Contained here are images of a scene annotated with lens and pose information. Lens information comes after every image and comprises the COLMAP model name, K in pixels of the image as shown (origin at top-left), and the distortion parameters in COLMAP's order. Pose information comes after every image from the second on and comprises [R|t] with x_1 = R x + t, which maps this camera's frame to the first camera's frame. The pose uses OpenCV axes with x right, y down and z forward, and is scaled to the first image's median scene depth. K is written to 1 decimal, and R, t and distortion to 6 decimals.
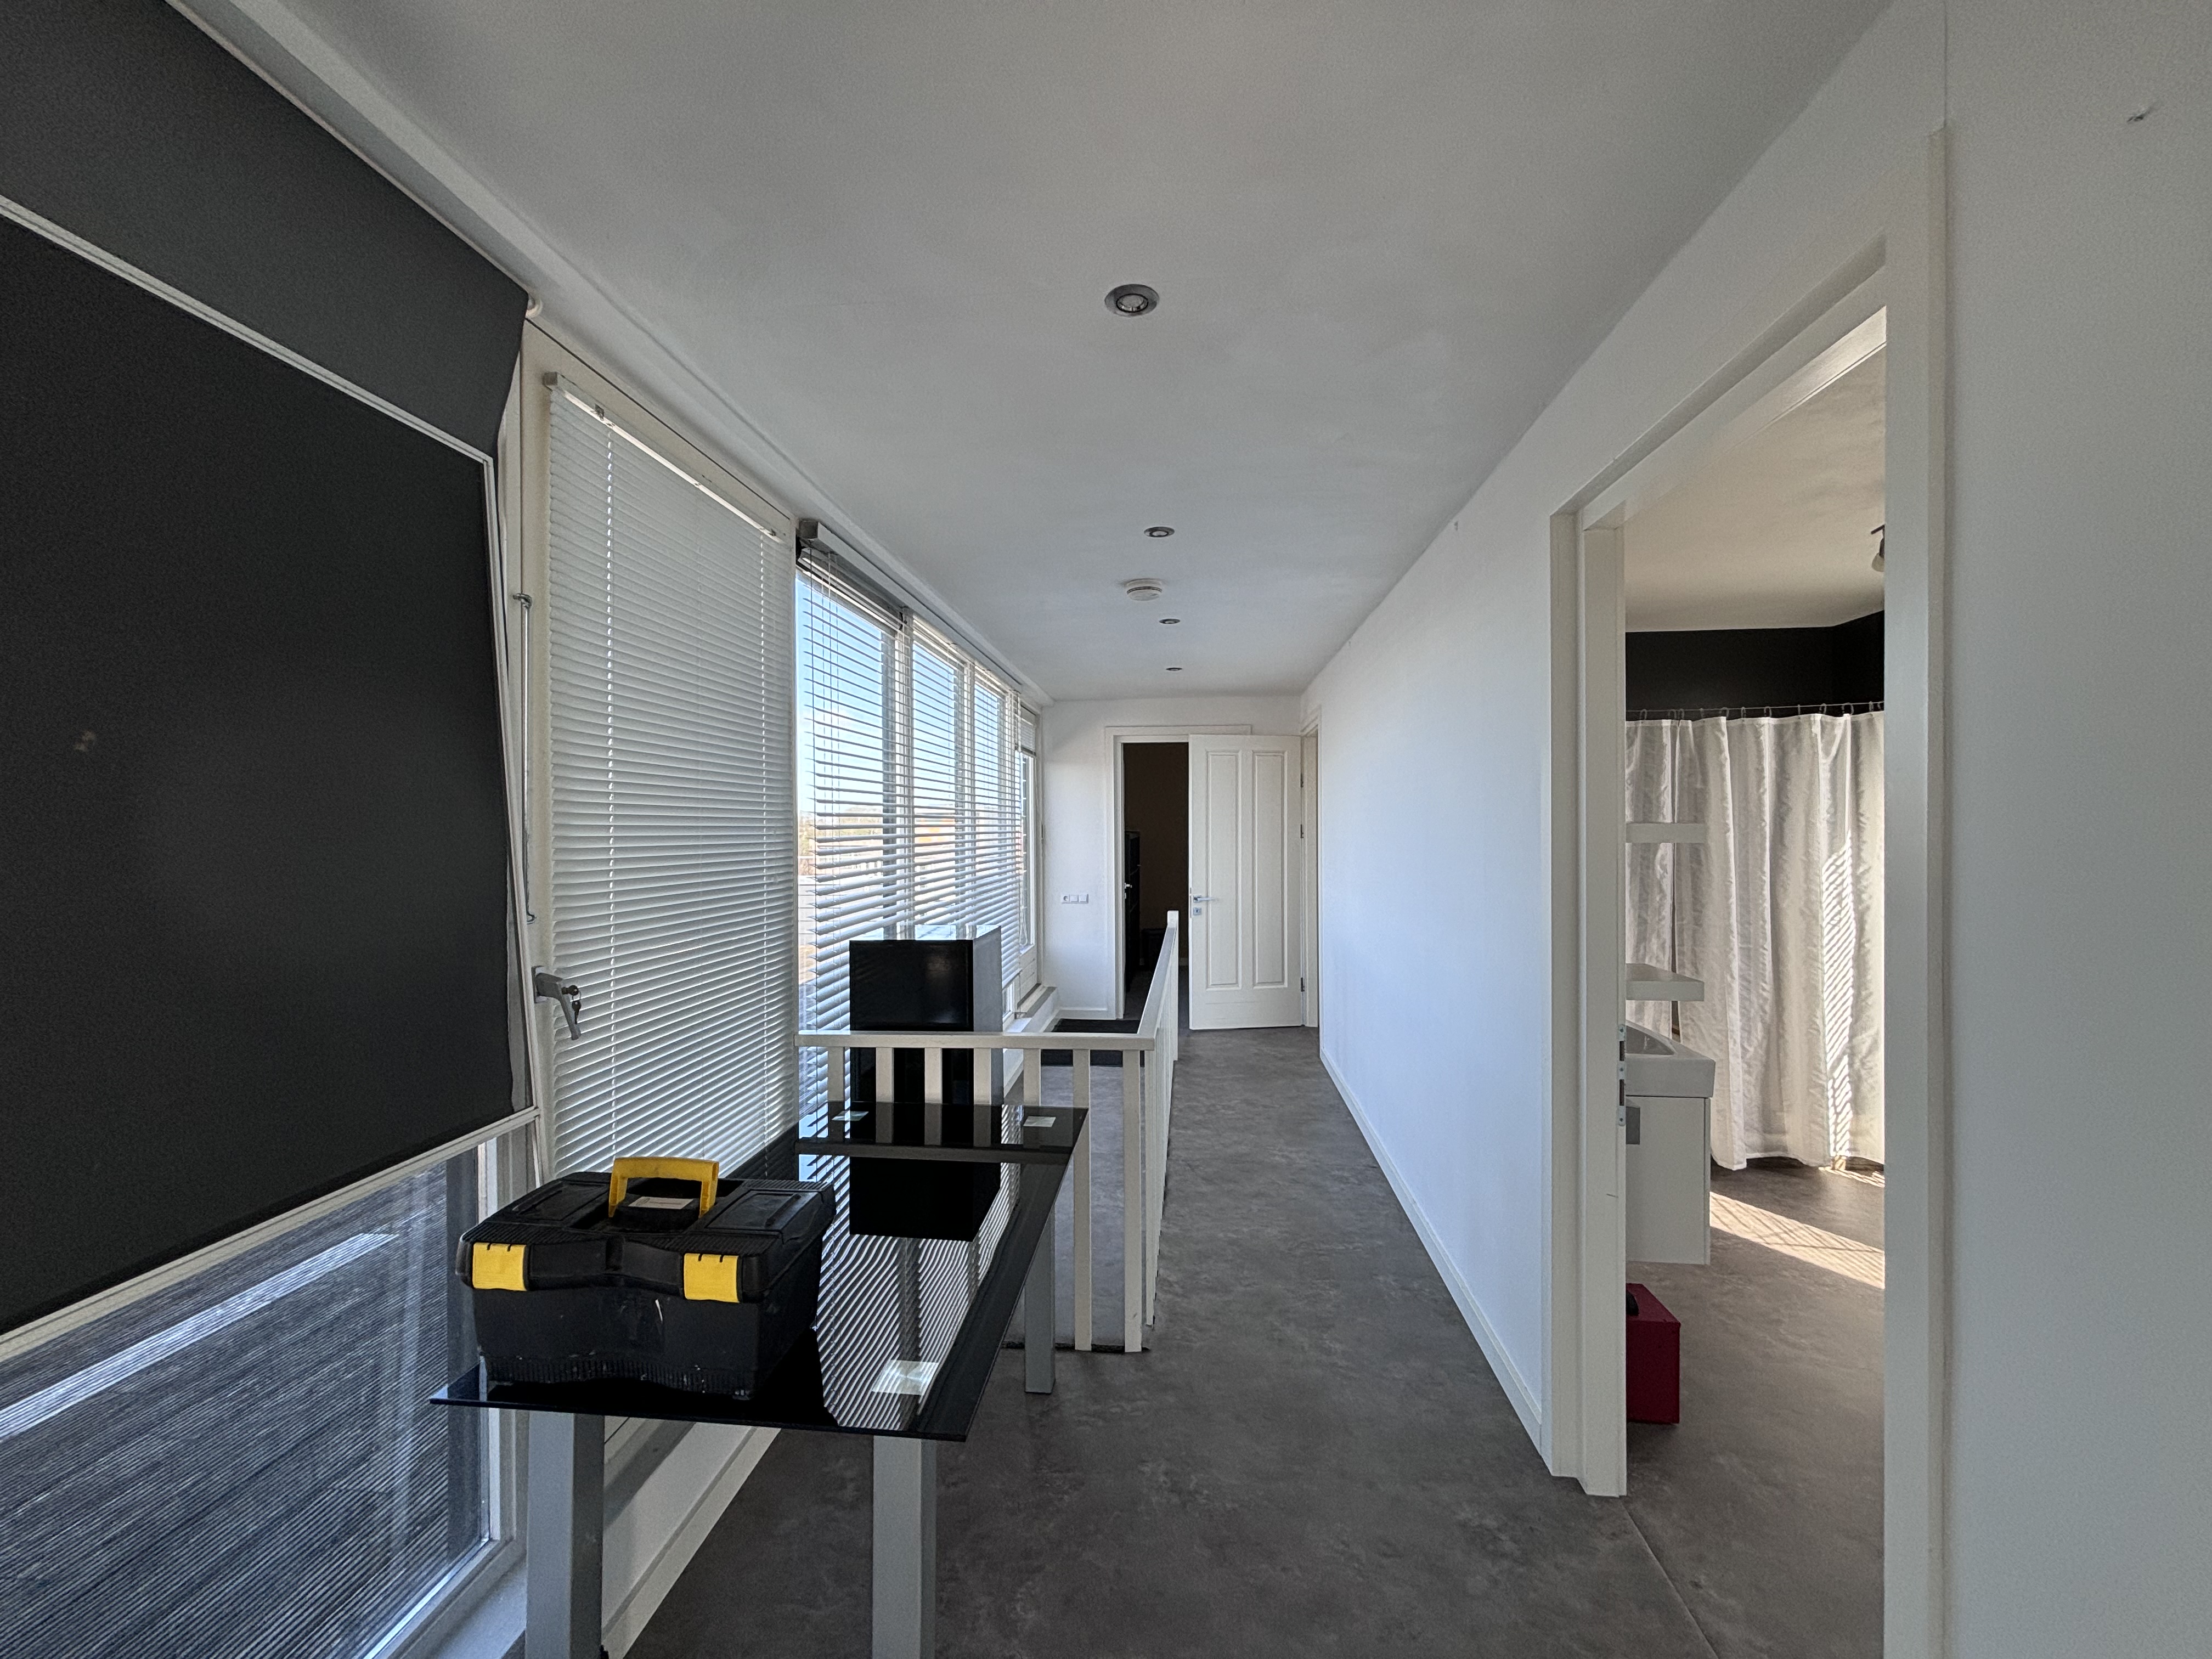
lens RADIAL K [[872.7, 0, 1106.0], [0, 872.7, 829.5], [0, 0, 1]] dist [-0.013613, 0.000069]
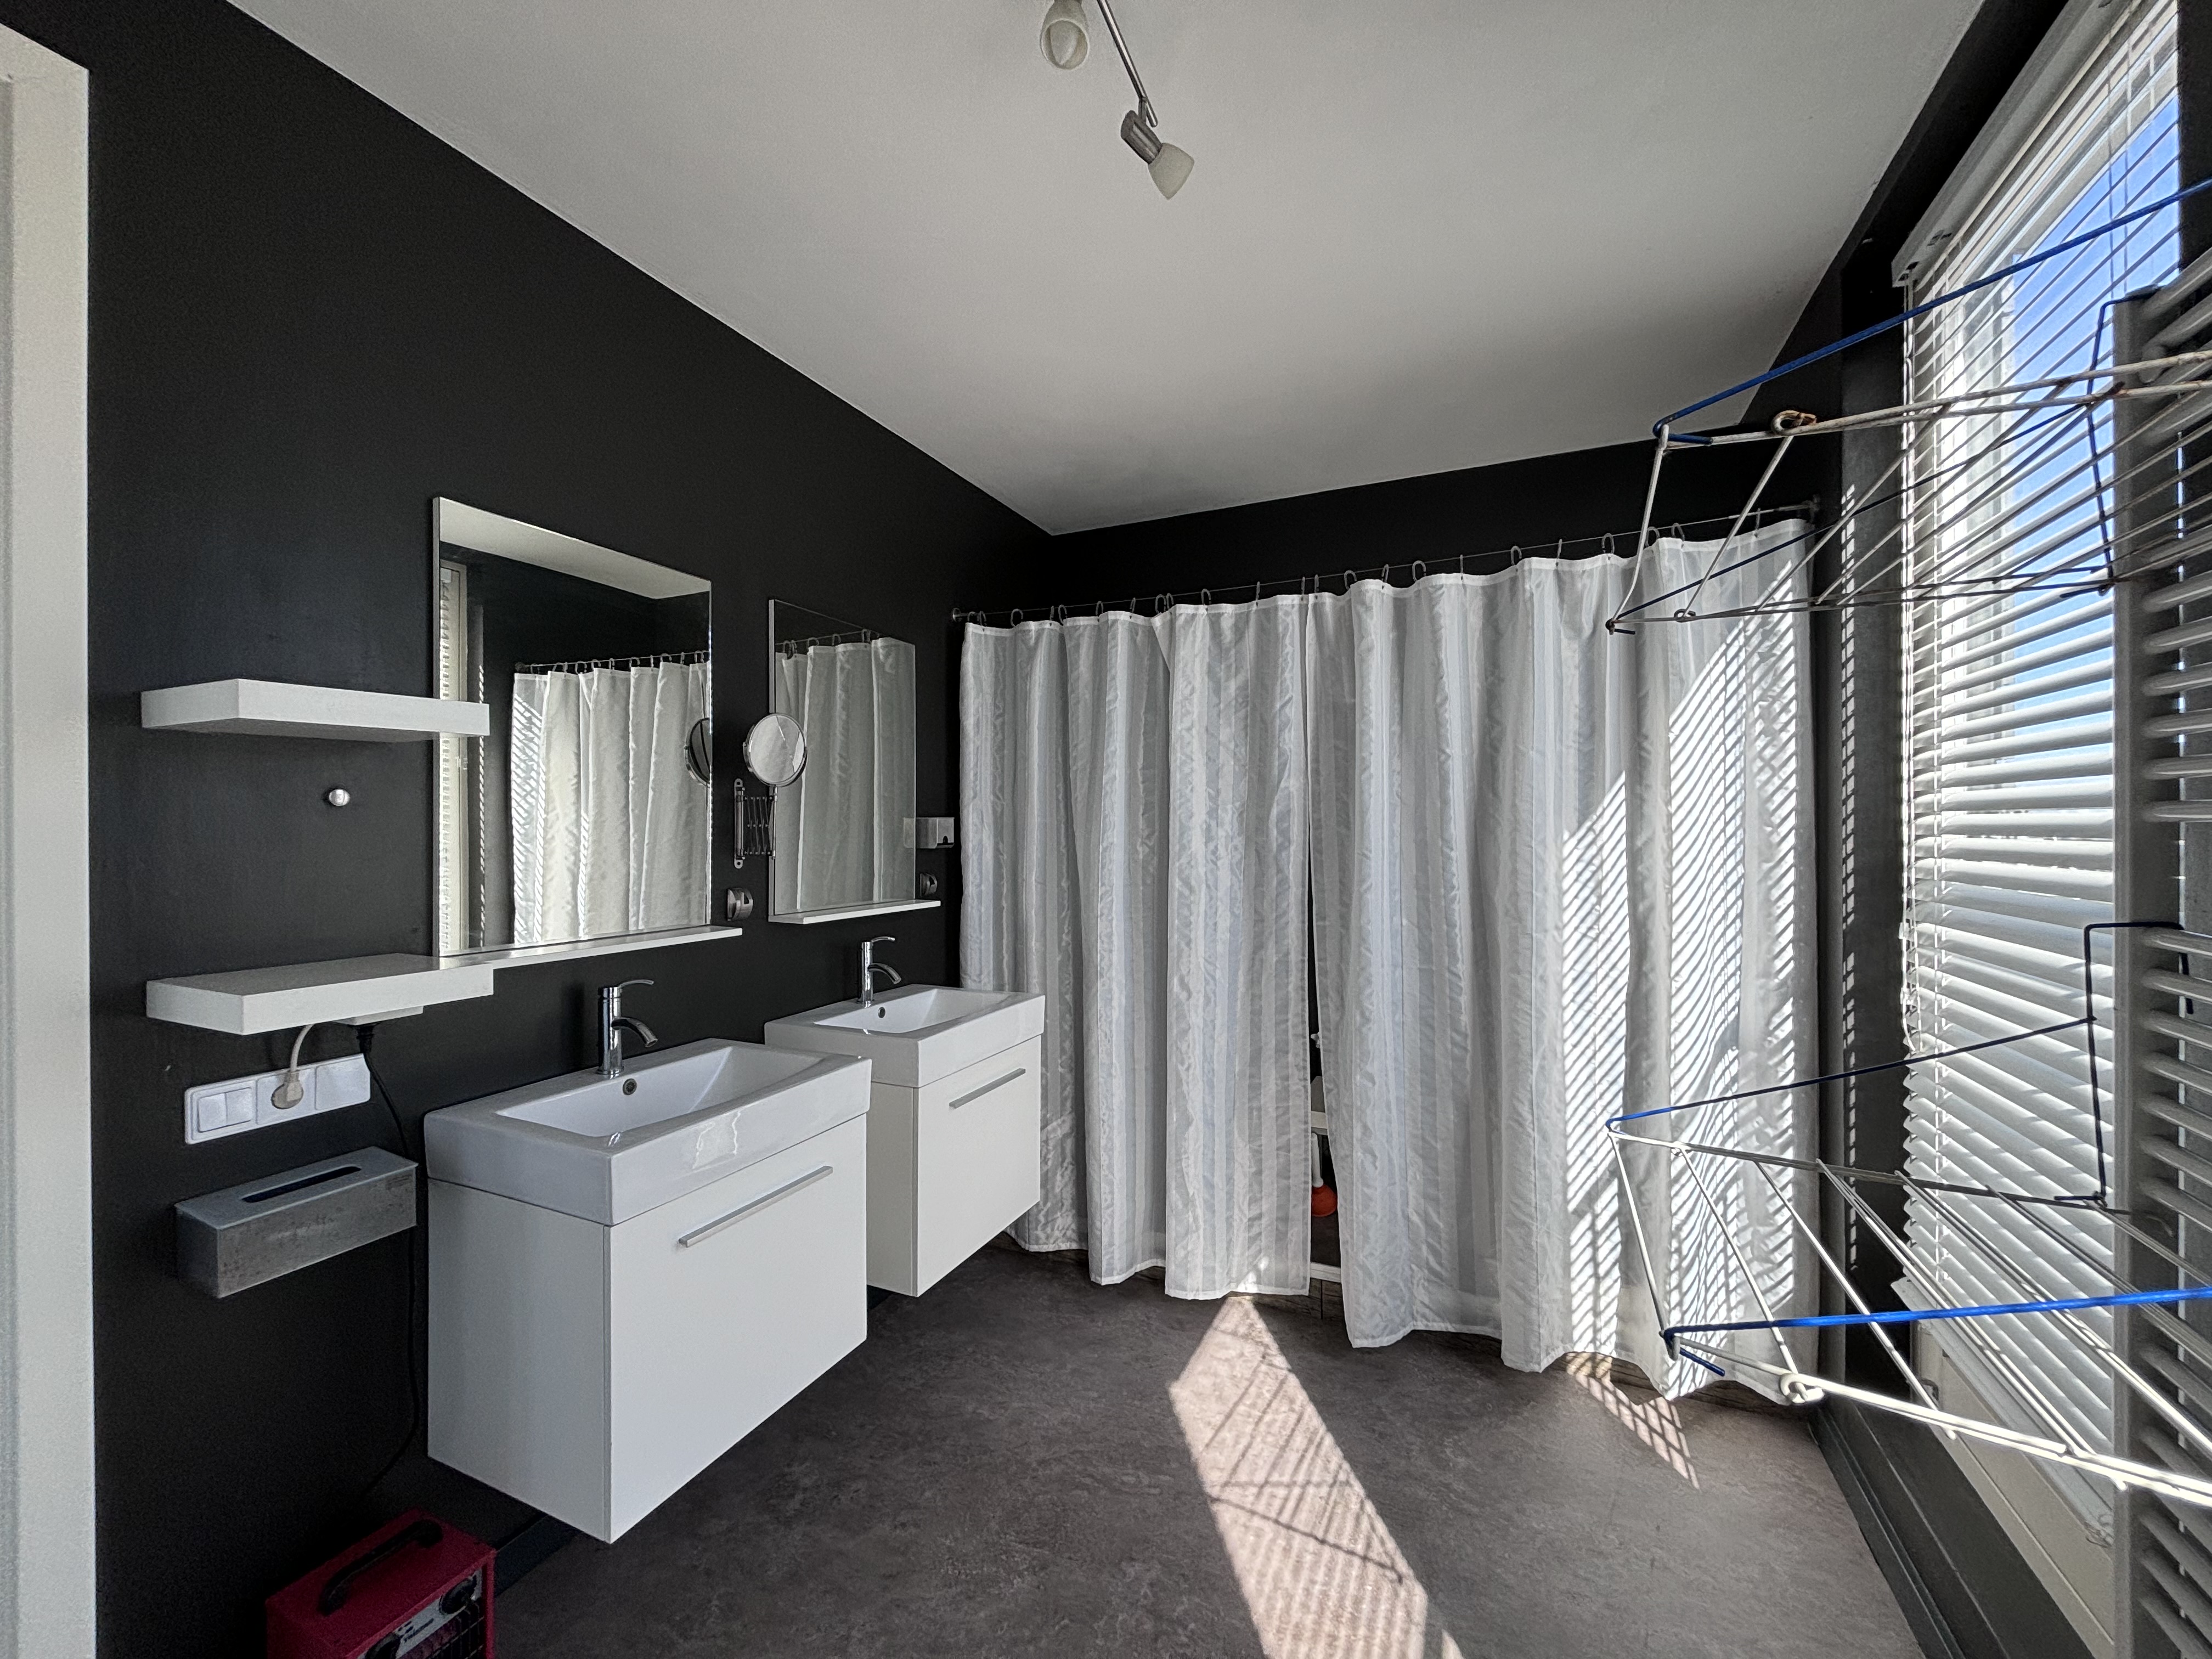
lens RADIAL K [[872.7, 0, 1106.0], [0, 872.7, 829.5], [0, 0, 1]] dist [-0.013613, 0.000069]
pose [[0.945234, -0.003660, -0.326372, 0.728410], [-0.000785, 0.999909, -0.013488, 0.050395], [0.326391, 0.013006, 0.945145, 0.369076]]
